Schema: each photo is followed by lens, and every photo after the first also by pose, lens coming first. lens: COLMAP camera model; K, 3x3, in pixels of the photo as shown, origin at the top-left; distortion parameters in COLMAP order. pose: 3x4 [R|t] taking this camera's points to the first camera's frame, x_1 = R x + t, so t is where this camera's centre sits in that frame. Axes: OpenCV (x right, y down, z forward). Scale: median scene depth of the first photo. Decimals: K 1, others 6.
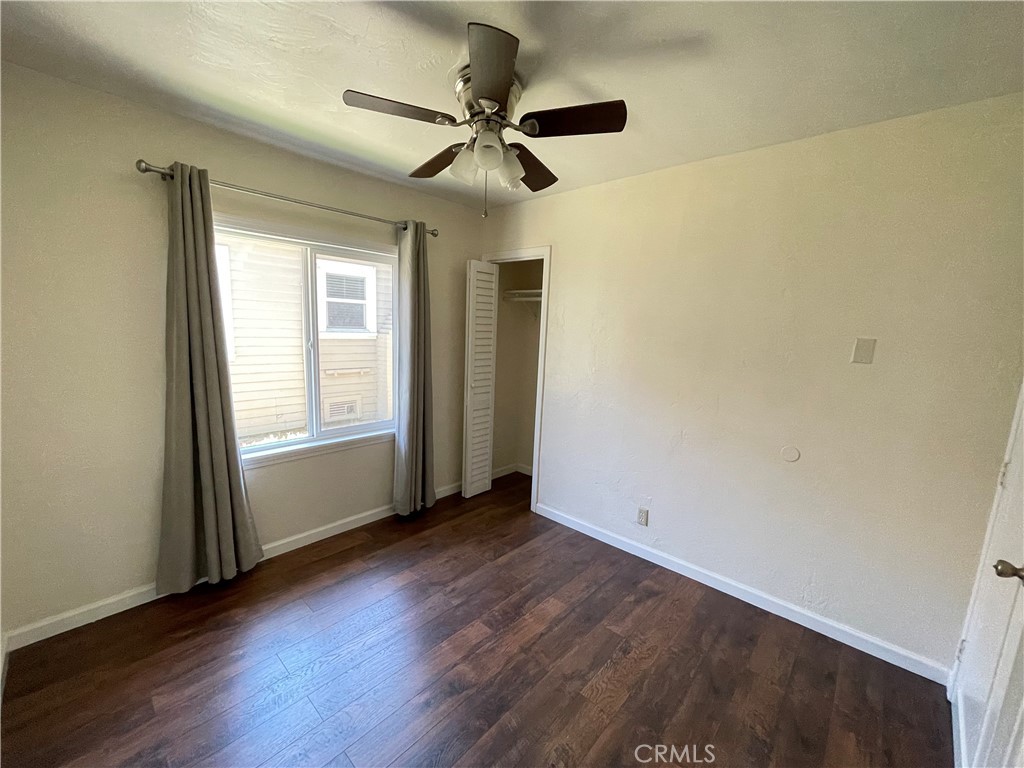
lens RADIAL K [[413.8, 0, 513.1], [0, 413.8, 391.9], [0, 0, 1]] dist [0.000590, -0.000596]
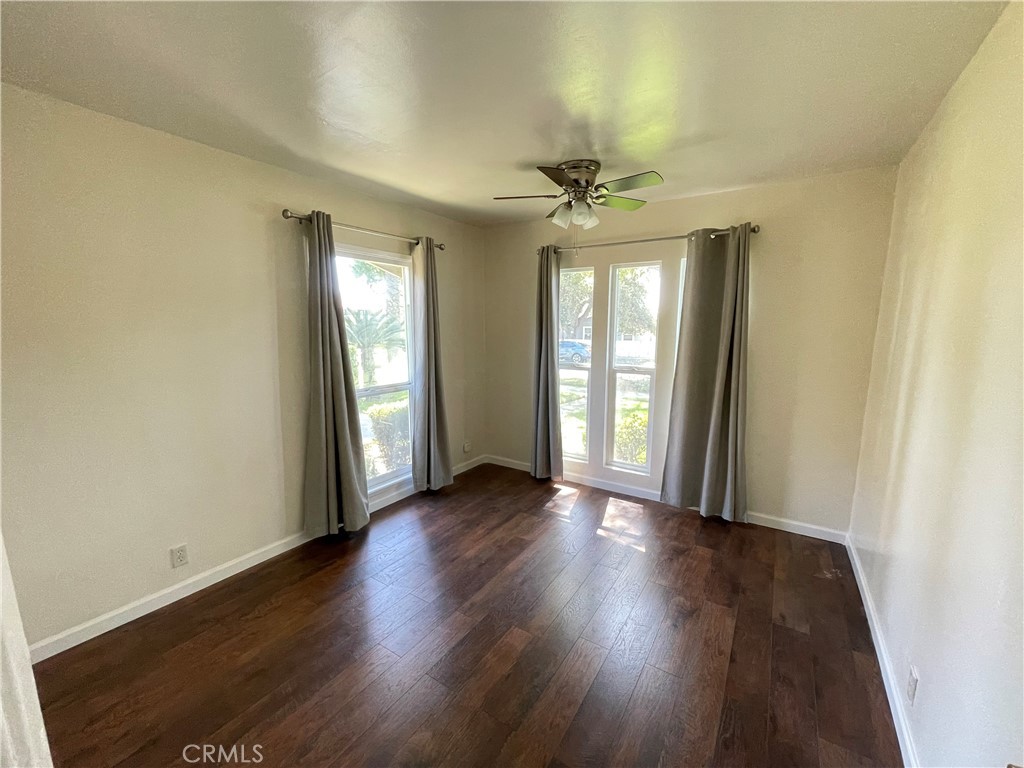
lens RADIAL K [[413.8, 0, 513.1], [0, 413.8, 391.9], [0, 0, 1]] dist [0.000590, -0.000596]
pose [[0.989462, -0.060471, 0.131561, -0.342094], [0.059774, 0.998169, 0.009243, 0.048604], [-0.131879, -0.001282, 0.991265, -0.362677]]
